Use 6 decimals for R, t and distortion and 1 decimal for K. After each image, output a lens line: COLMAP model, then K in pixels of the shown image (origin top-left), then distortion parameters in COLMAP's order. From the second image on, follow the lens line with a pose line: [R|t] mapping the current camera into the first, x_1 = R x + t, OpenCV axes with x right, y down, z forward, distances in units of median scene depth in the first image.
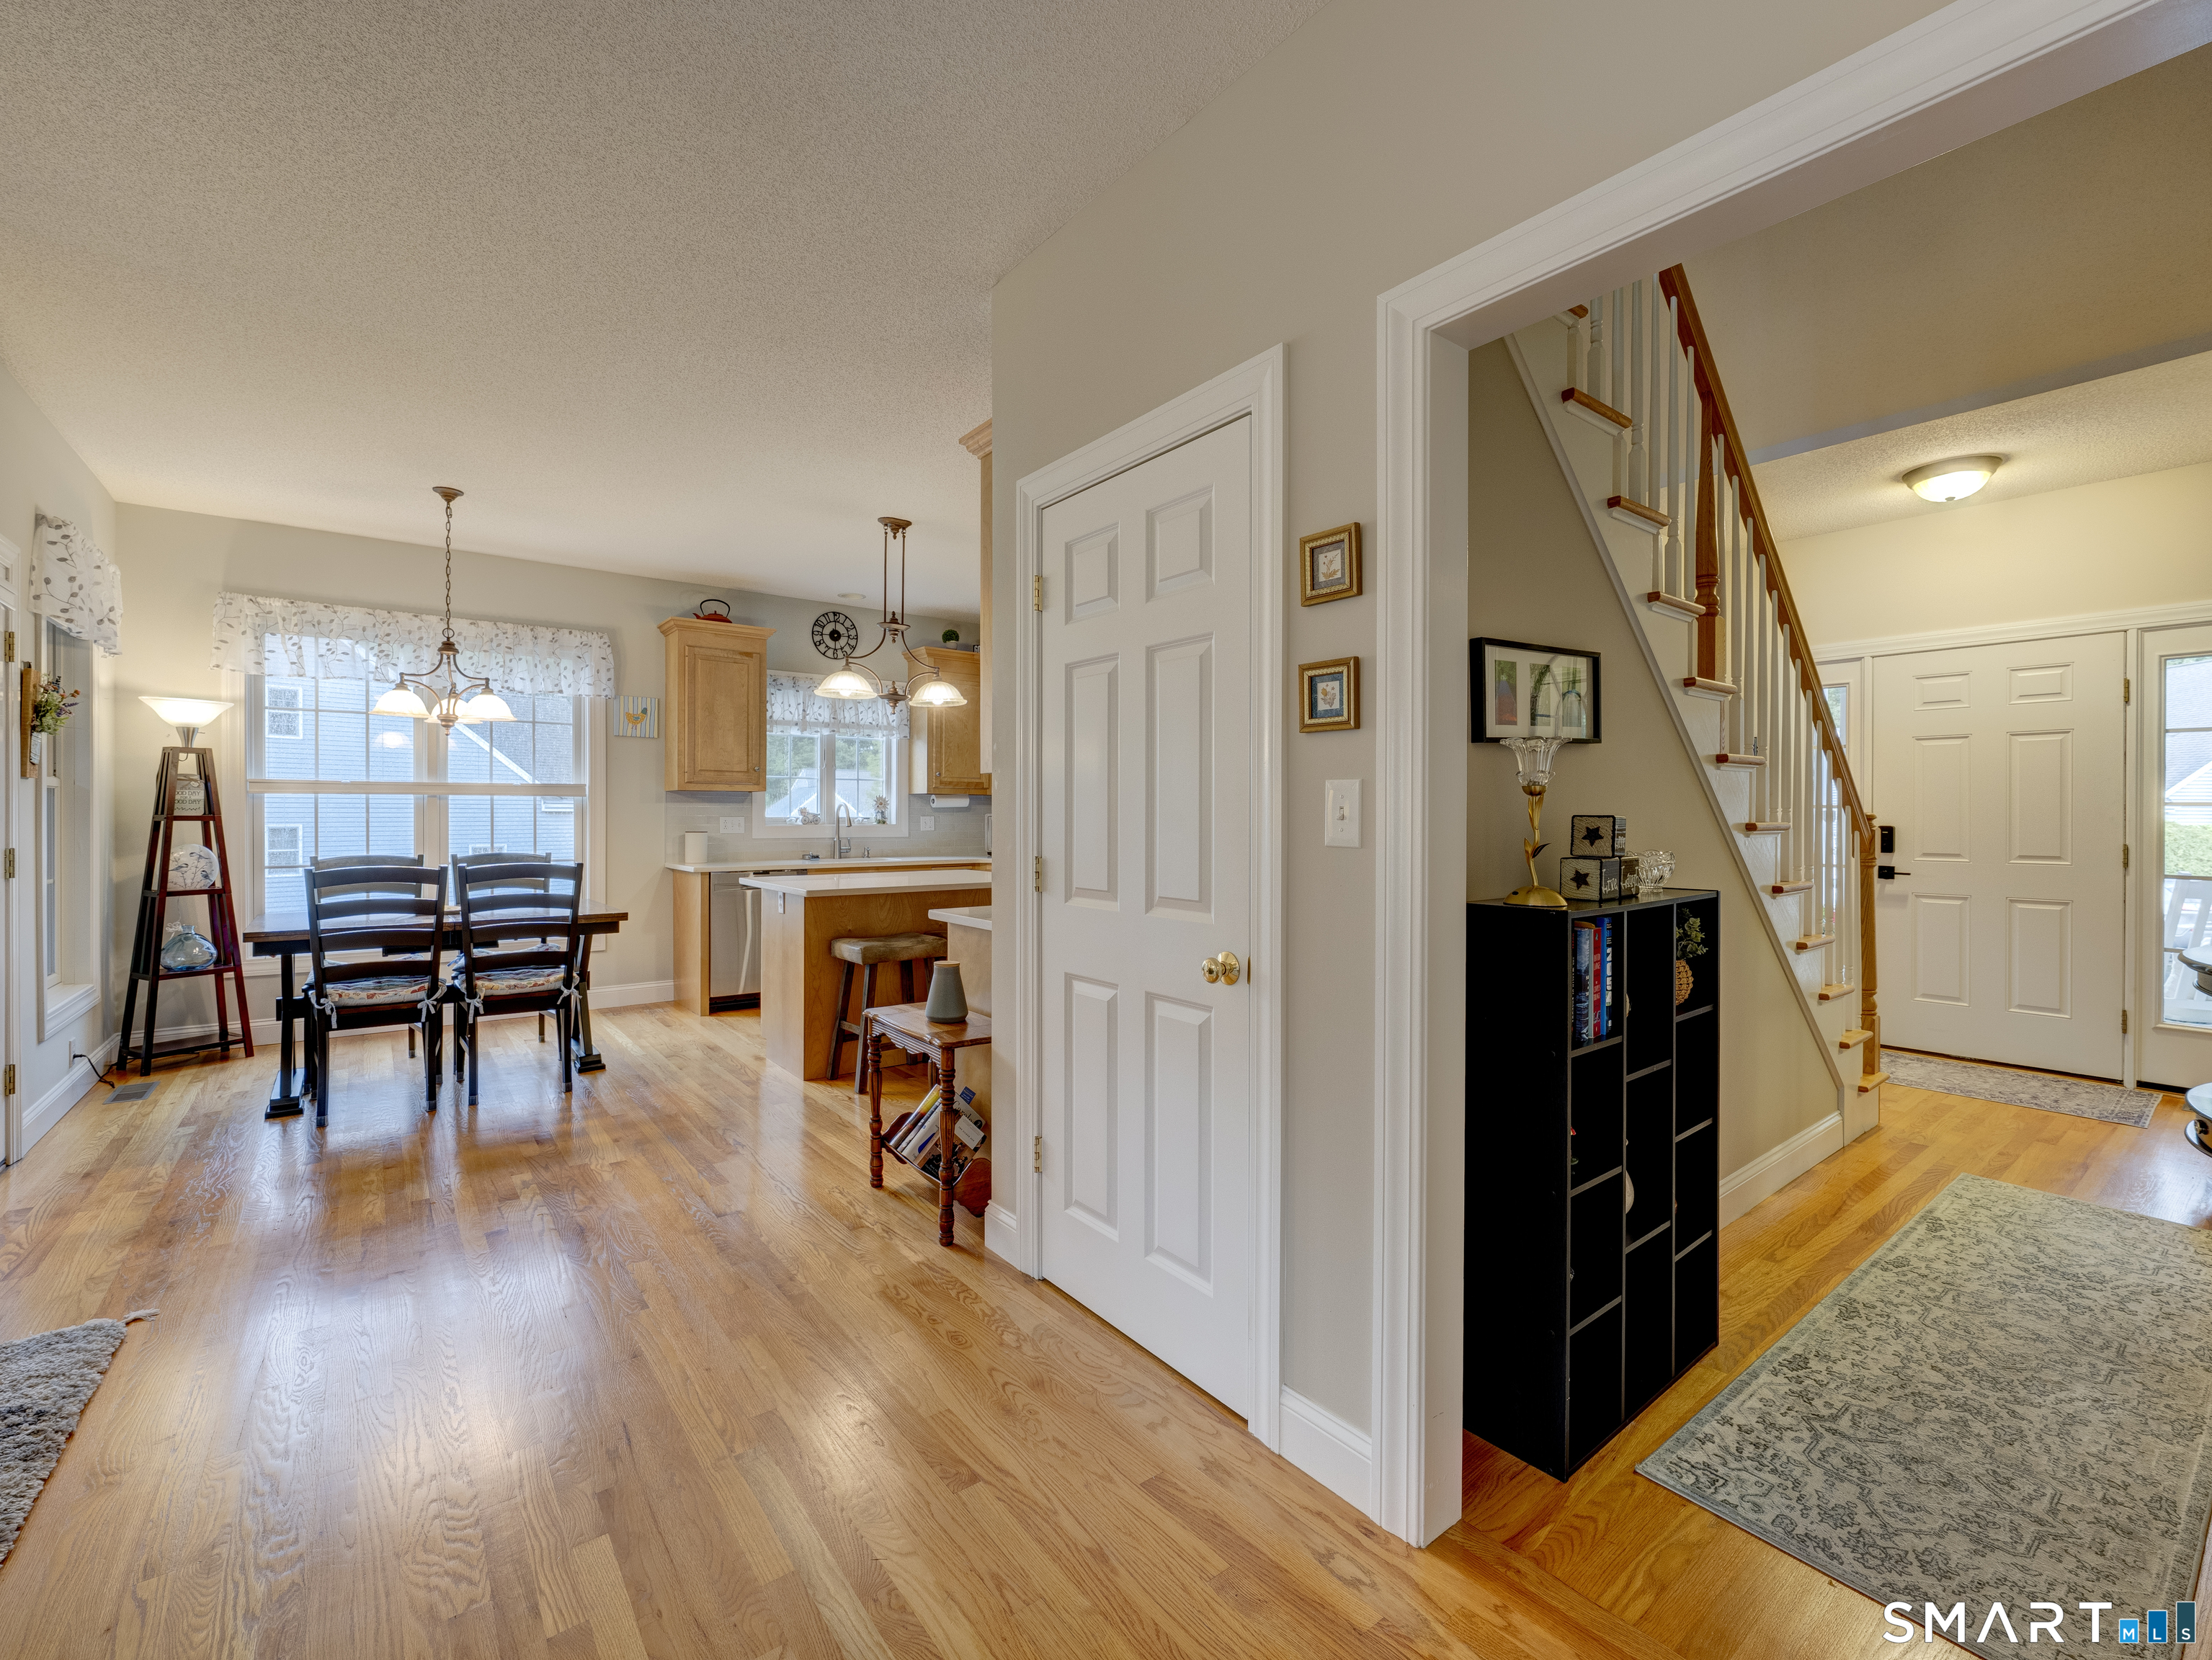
lens RADIAL K [[953.1, 0, 1109.3], [0, 953.1, 821.2], [0, 0, 1]] dist [-0.003286, -0.000506]
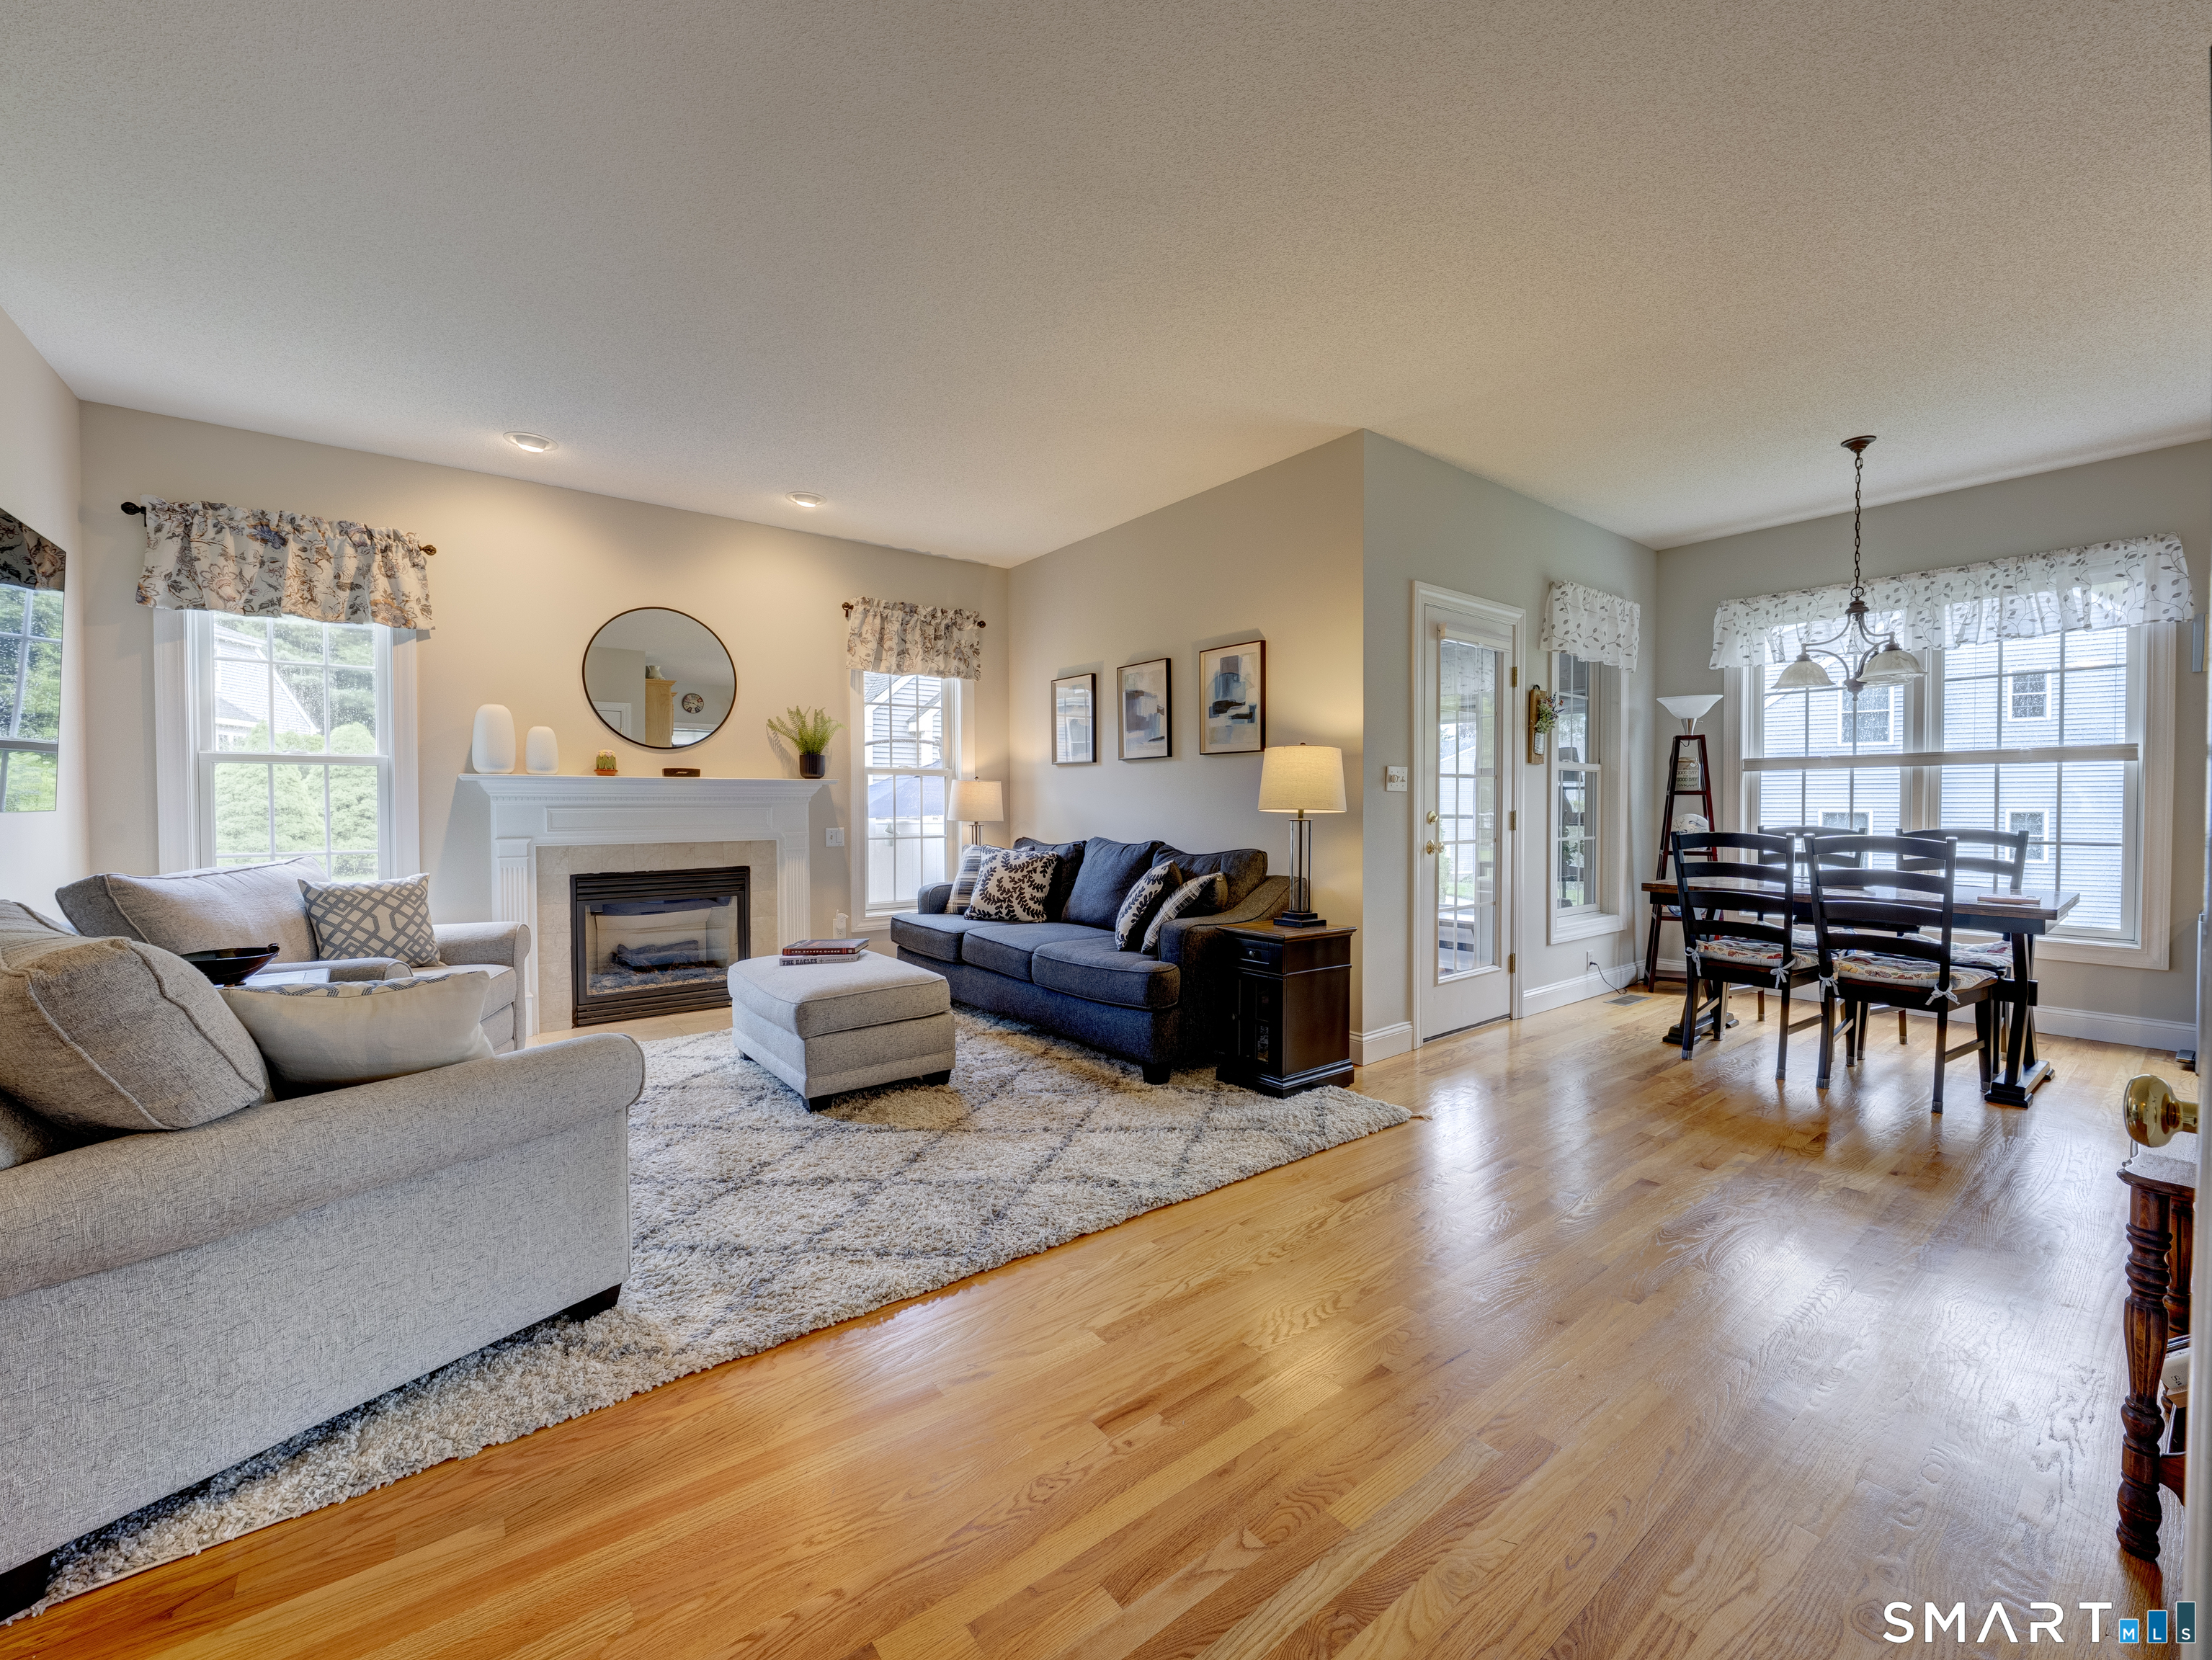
lens RADIAL K [[894.9, 0, 1110.7], [0, 894.9, 818.8], [0, 0, 1]] dist [-0.005884, 0.000146]
pose [[-0.003204, 0.013422, -0.999905, 0.188571], [-0.004454, 0.999900, 0.013436, 0.018374], [0.999985, 0.004497, -0.003144, 0.254026]]
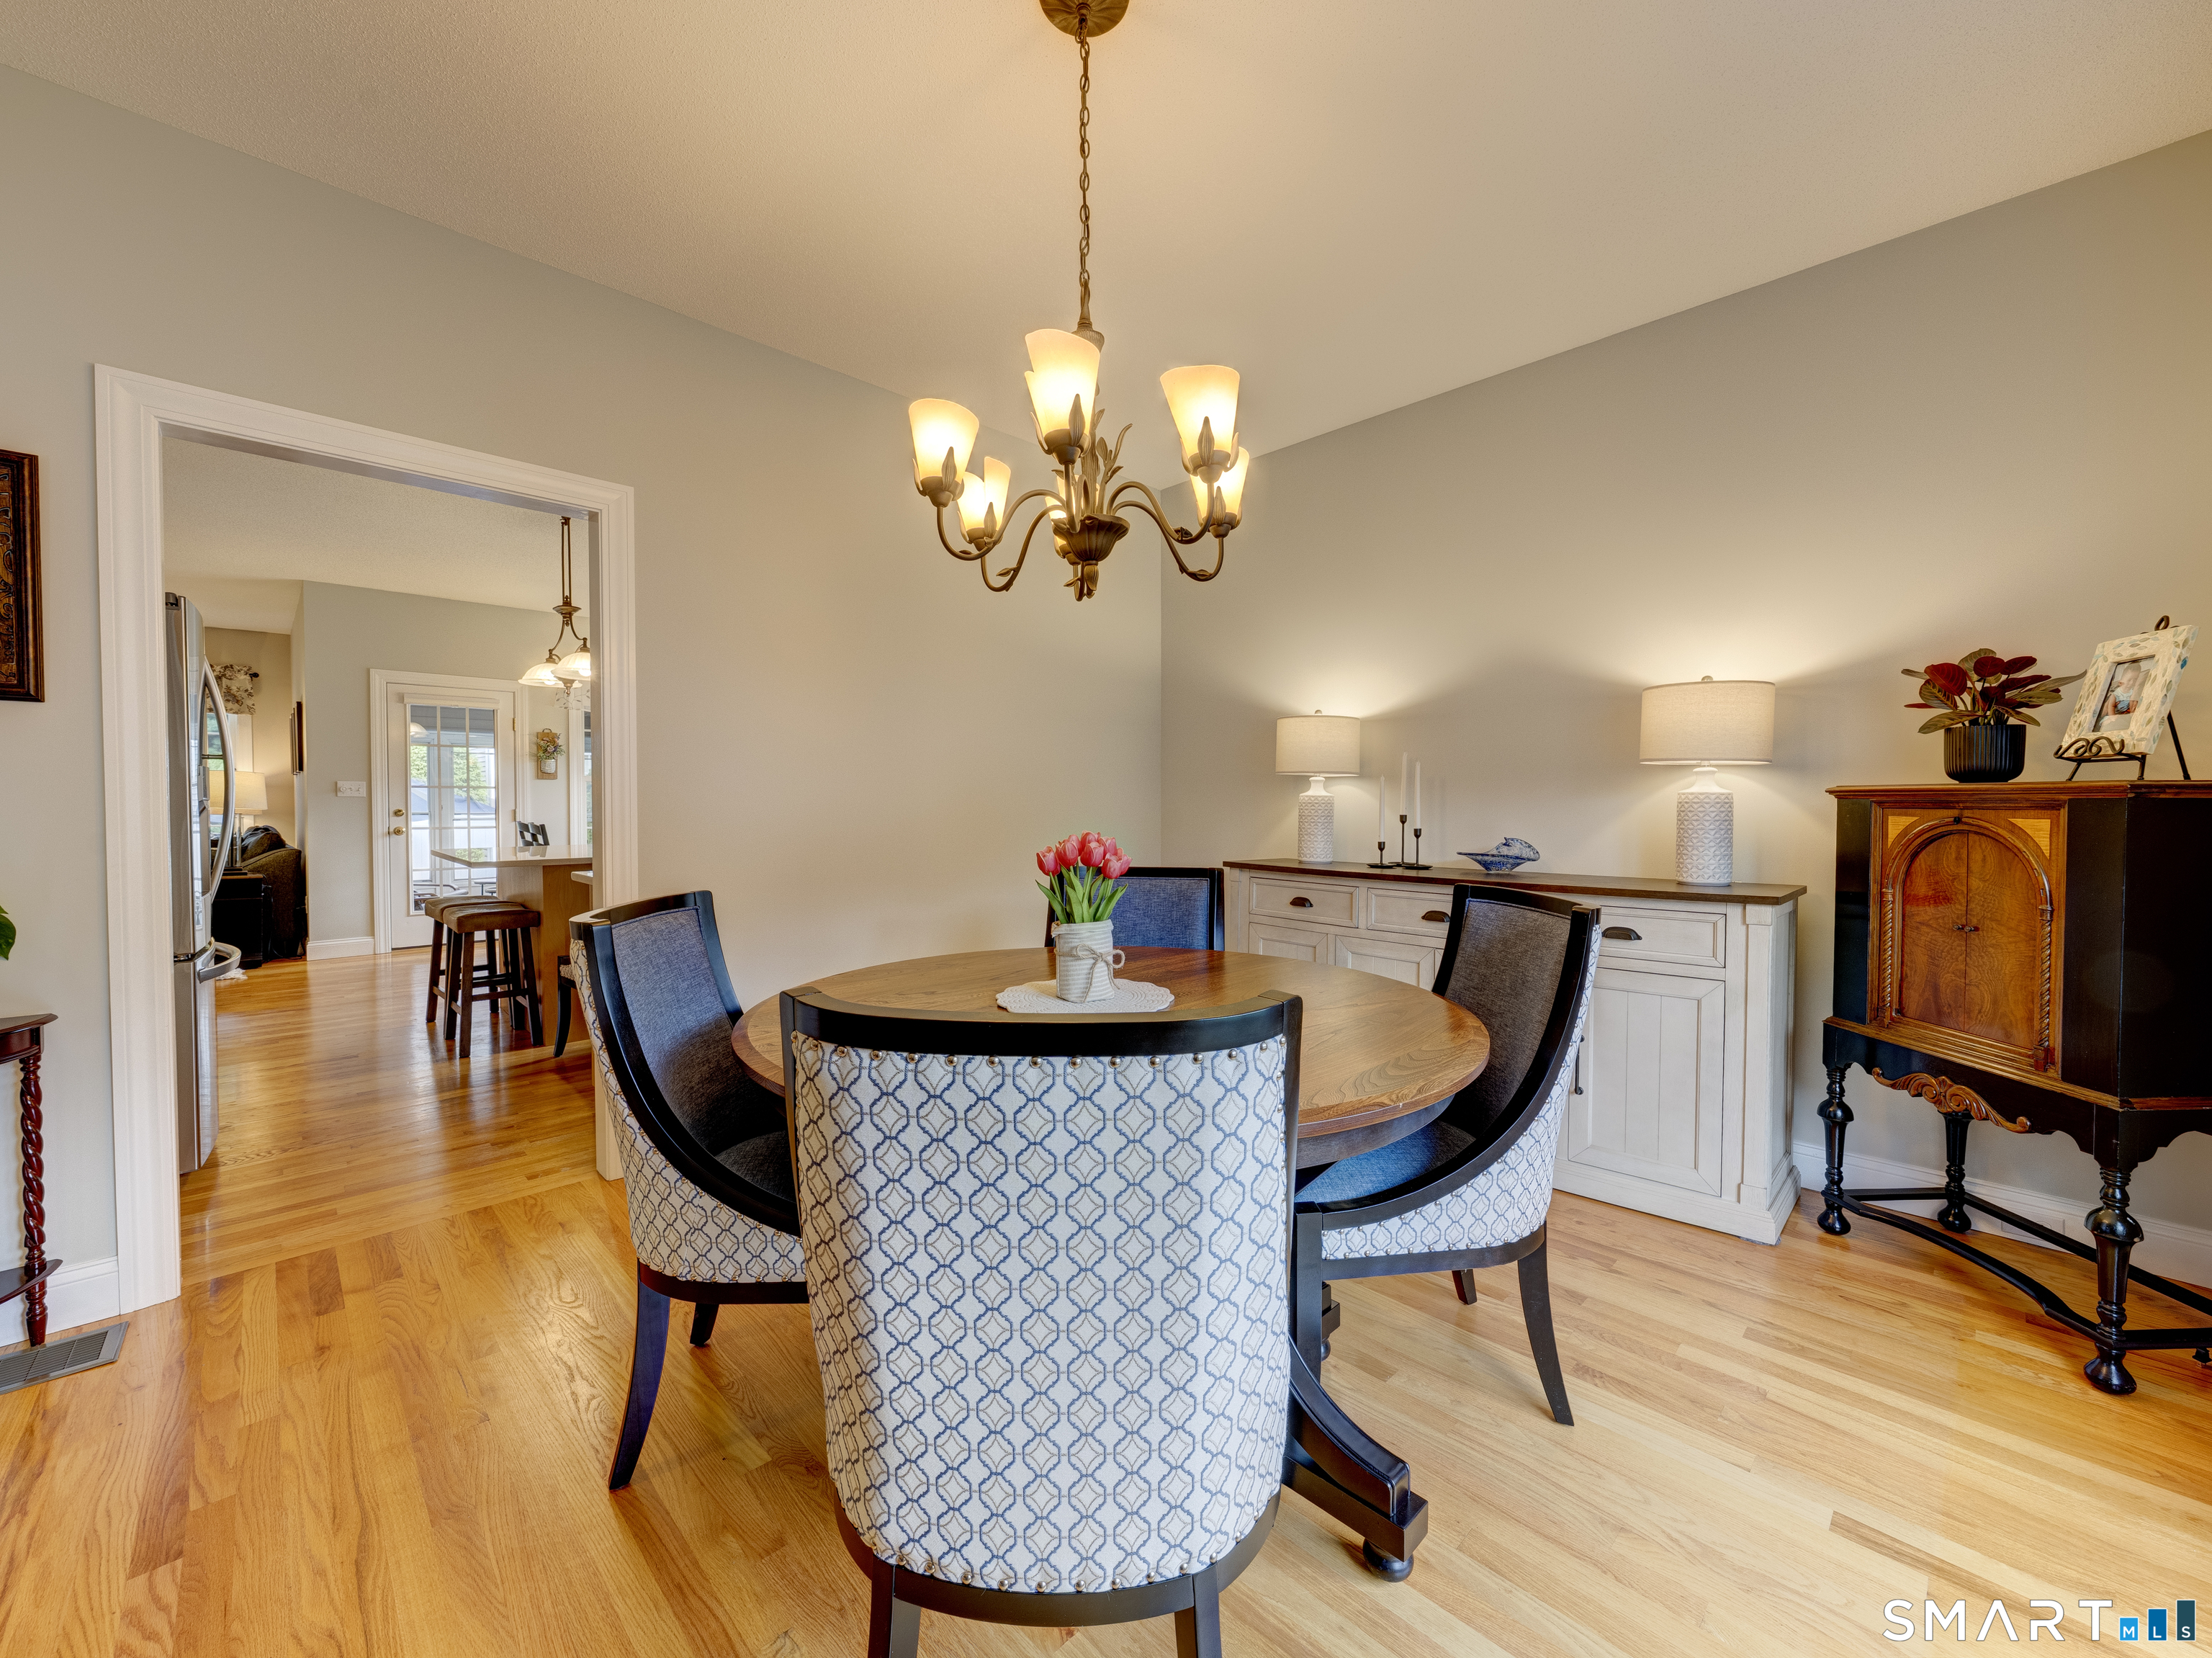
lens RADIAL K [[881.1, 0, 1103.7], [0, 881.1, 821.0], [0, 0, 1]] dist [-0.001766, -0.000180]
pose [[0.104773, 0.017610, -0.994340, 0.848101], [-0.009278, 0.999817, 0.016730, 0.006309], [0.994453, 0.007472, 0.104917, 1.578097]]
